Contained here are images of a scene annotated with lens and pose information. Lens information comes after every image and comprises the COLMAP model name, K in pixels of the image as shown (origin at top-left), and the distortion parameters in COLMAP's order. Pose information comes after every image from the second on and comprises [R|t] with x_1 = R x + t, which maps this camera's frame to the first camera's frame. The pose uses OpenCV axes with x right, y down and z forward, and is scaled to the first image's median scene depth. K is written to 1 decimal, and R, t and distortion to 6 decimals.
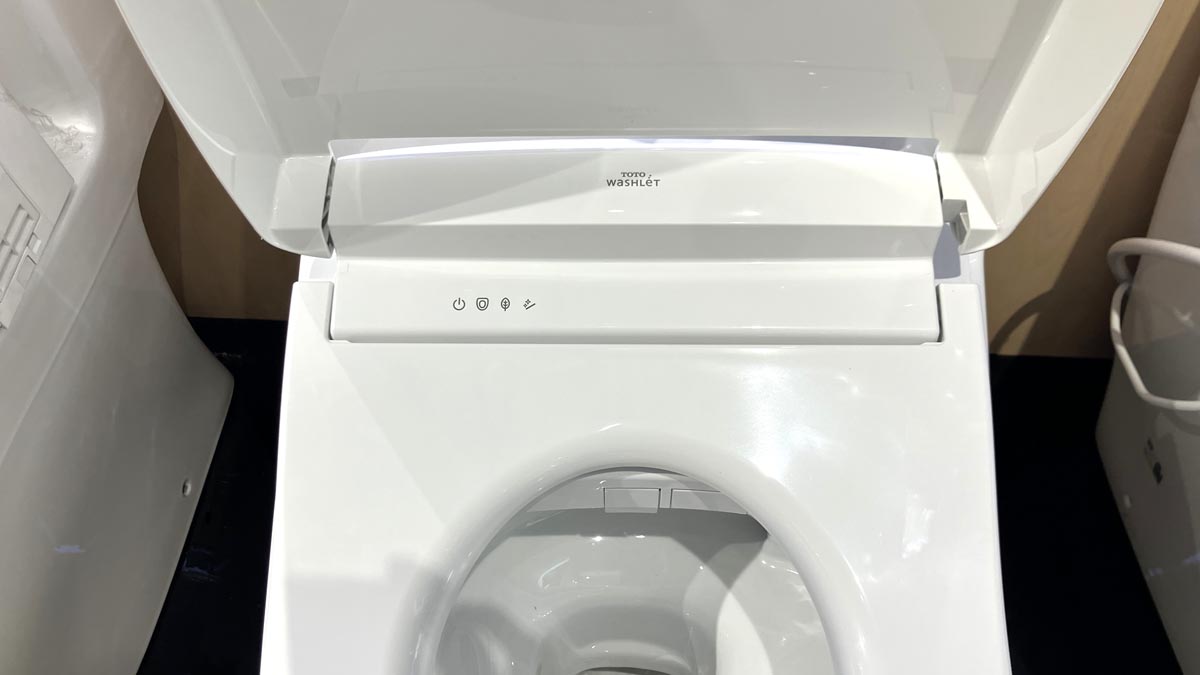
lens RADIAL K [[1021.1, 0, 600.0], [0, 1021.1, 337.5], [0, 0, 1]] dist [-0.025728, 0.013894]
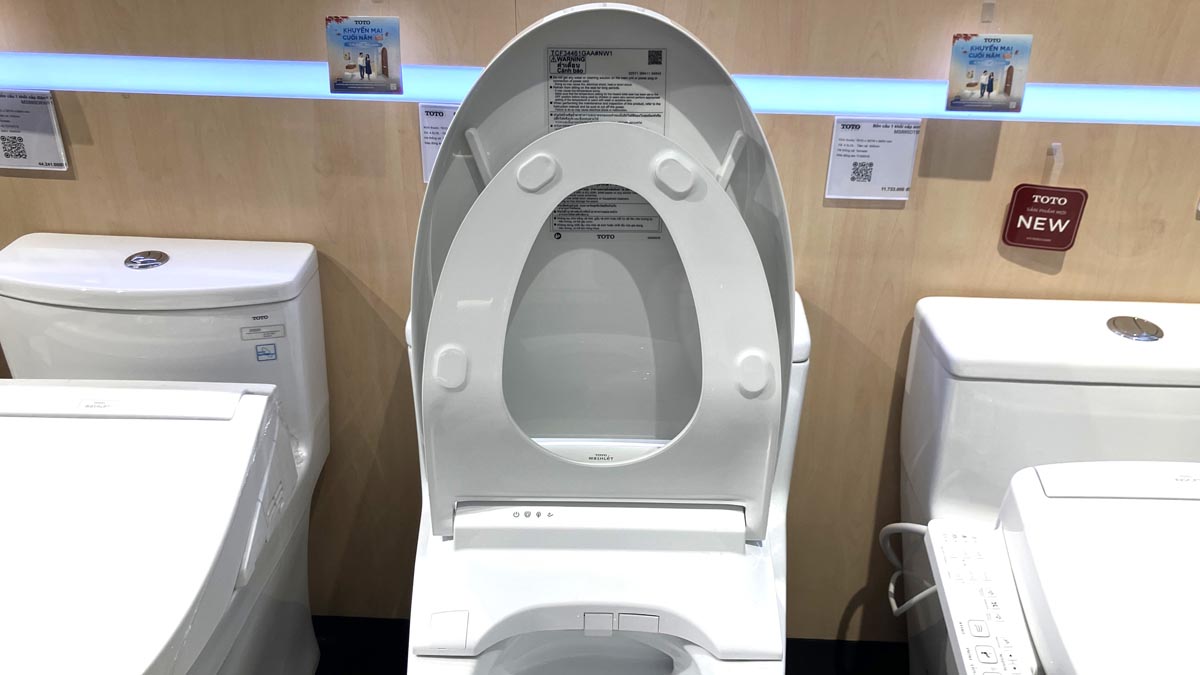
lens RADIAL K [[1021.1, 0, 600.0], [0, 1021.1, 337.5], [0, 0, 1]] dist [-0.025728, 0.013894]
pose [[0.999345, 0.020986, 0.029484, -0.026772], [-0.006004, 0.899549, -0.436779, 0.412067], [-0.035688, 0.436316, 0.899086, -0.778319]]
